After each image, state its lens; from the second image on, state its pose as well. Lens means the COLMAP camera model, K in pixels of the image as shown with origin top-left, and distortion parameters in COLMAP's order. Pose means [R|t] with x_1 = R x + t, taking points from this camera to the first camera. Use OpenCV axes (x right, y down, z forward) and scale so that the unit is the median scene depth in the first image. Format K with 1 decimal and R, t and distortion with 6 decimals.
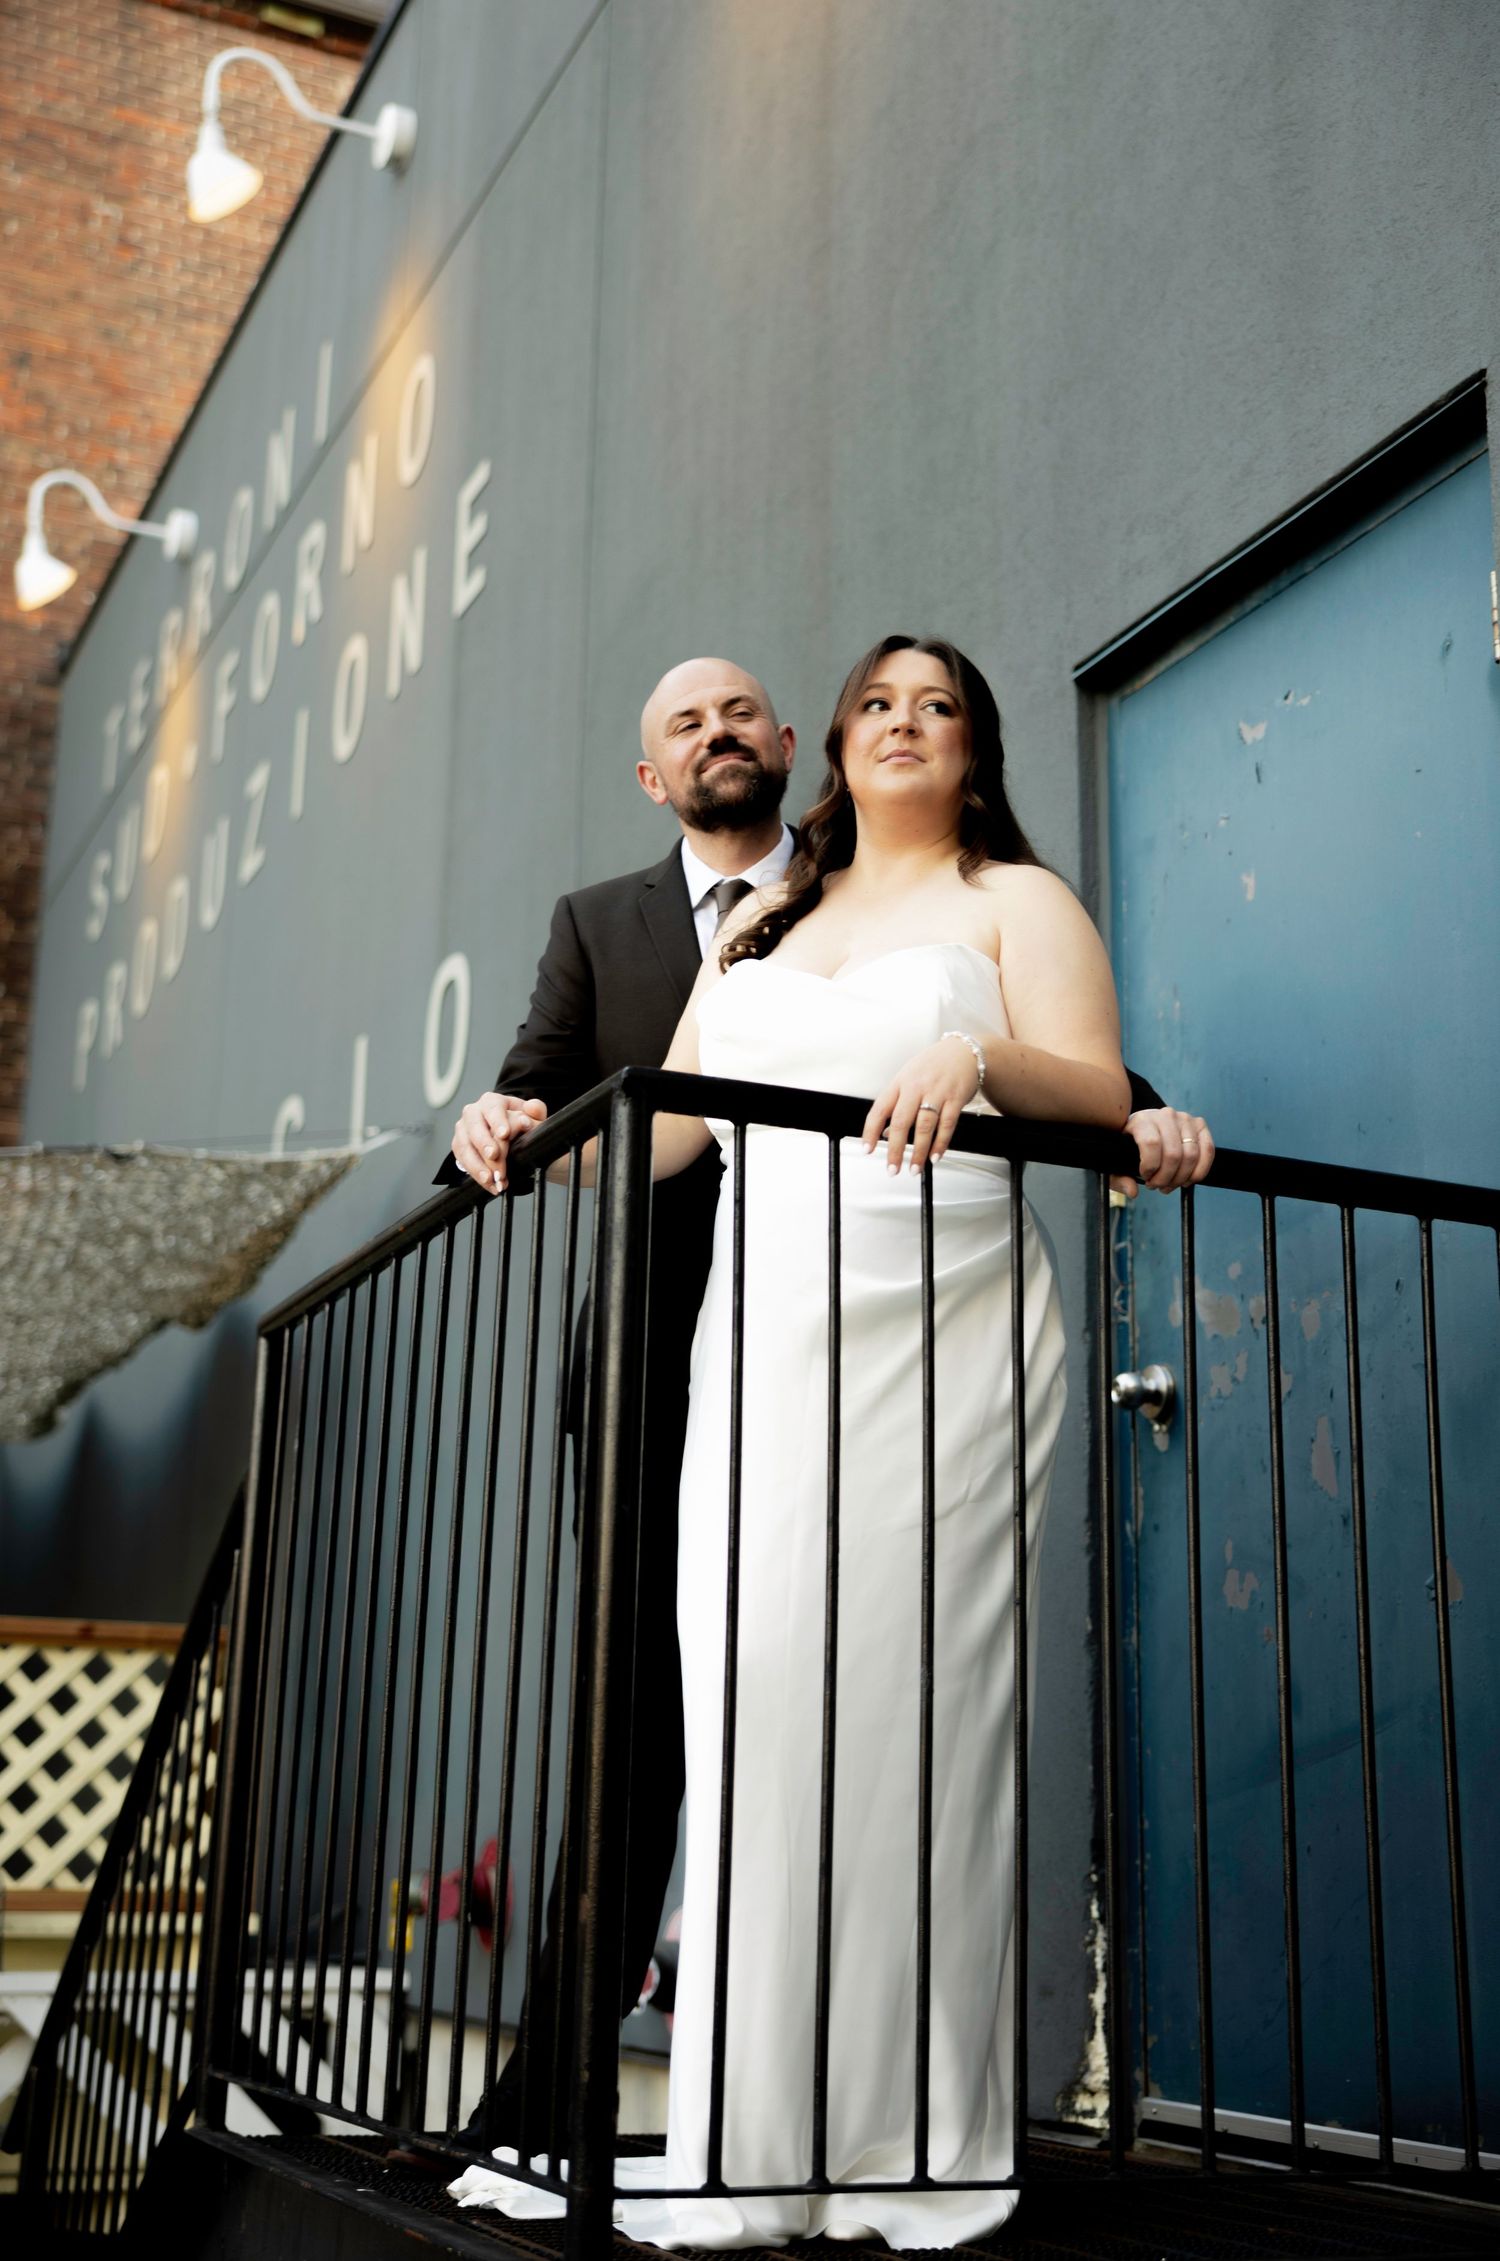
lens RADIAL K [[2818.9, 0, 755.9], [0, 2818.9, 1011.6], [0, 0, 1]] dist [0.007609, 0.219671]
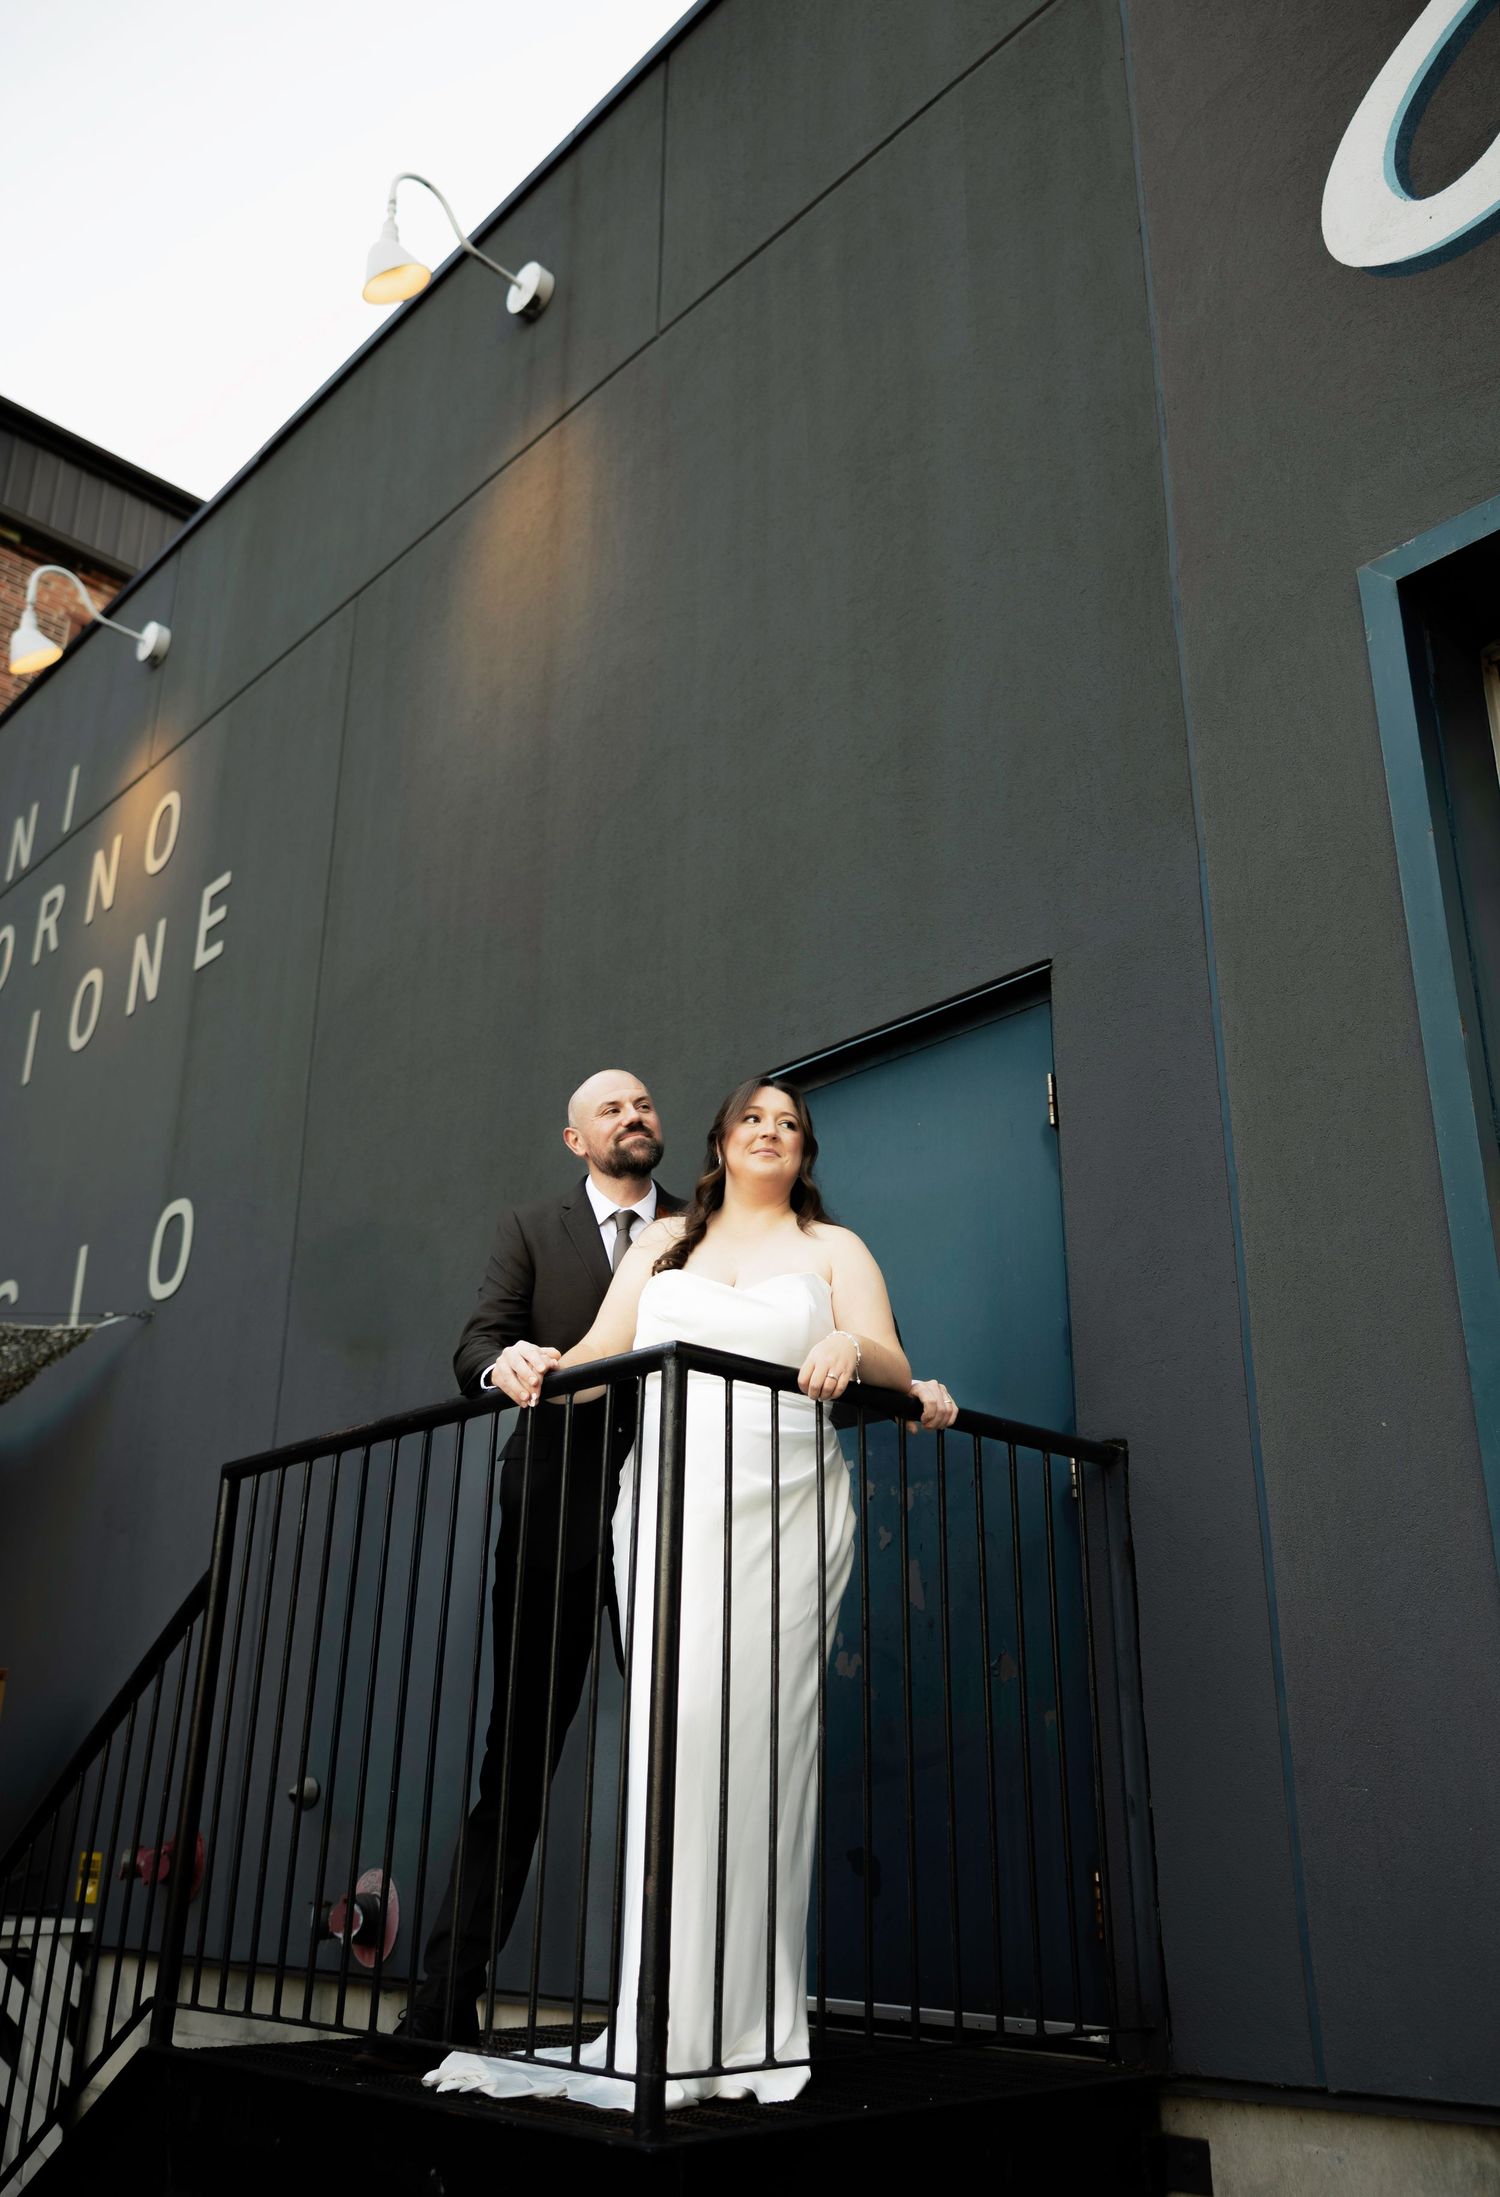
lens RADIAL K [[1809.3, 0, 750.0], [0, 1809.3, 1098.5], [0, 0, 1]] dist [0.079285, -0.007382]
pose [[0.948784, 0.112349, 0.295272, -0.264747], [-0.088332, 0.991693, -0.093500, -0.020242], [-0.303324, 0.062629, 0.950827, -0.012672]]
